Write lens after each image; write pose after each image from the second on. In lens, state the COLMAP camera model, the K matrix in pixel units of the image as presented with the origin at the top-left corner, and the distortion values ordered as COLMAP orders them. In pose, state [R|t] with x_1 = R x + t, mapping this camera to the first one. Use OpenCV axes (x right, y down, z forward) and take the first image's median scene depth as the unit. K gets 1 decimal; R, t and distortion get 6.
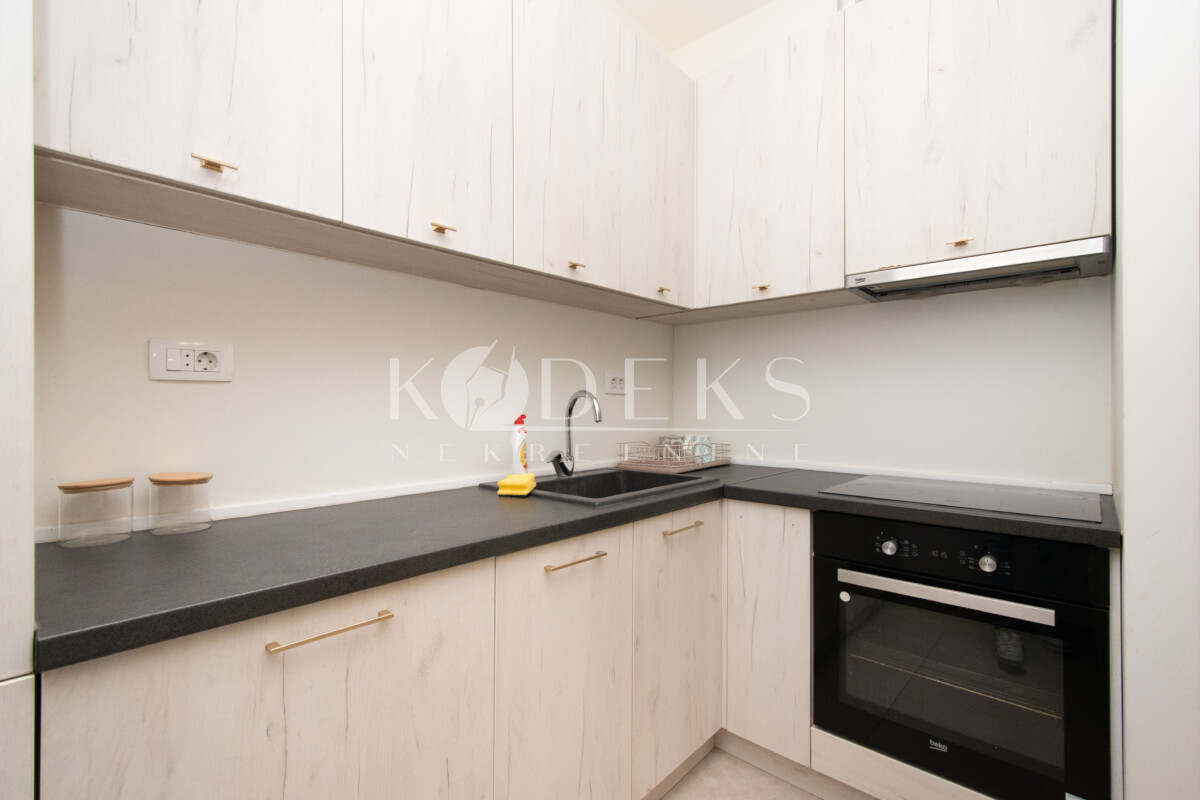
lens RADIAL K [[532.5, 0, 601.7], [0, 532.5, 404.3], [0, 0, 1]] dist [0.001021, 0.000086]
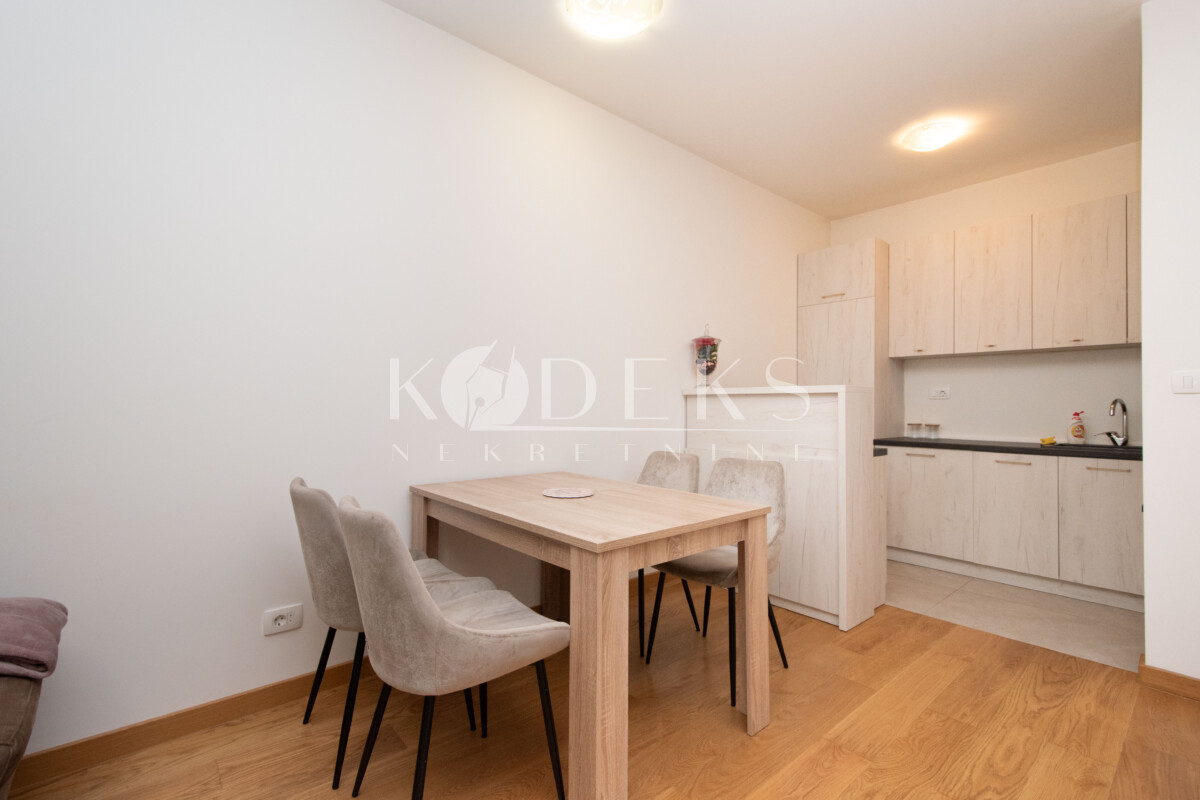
lens RADIAL K [[532.5, 0, 601.7], [0, 532.5, 404.3], [0, 0, 1]] dist [0.001021, 0.000086]
pose [[-0.132727, 0.001208, -0.991152, 3.108625], [0.001628, 0.999998, 0.001001, -0.015265], [0.991151, -0.001481, -0.132729, -0.785274]]
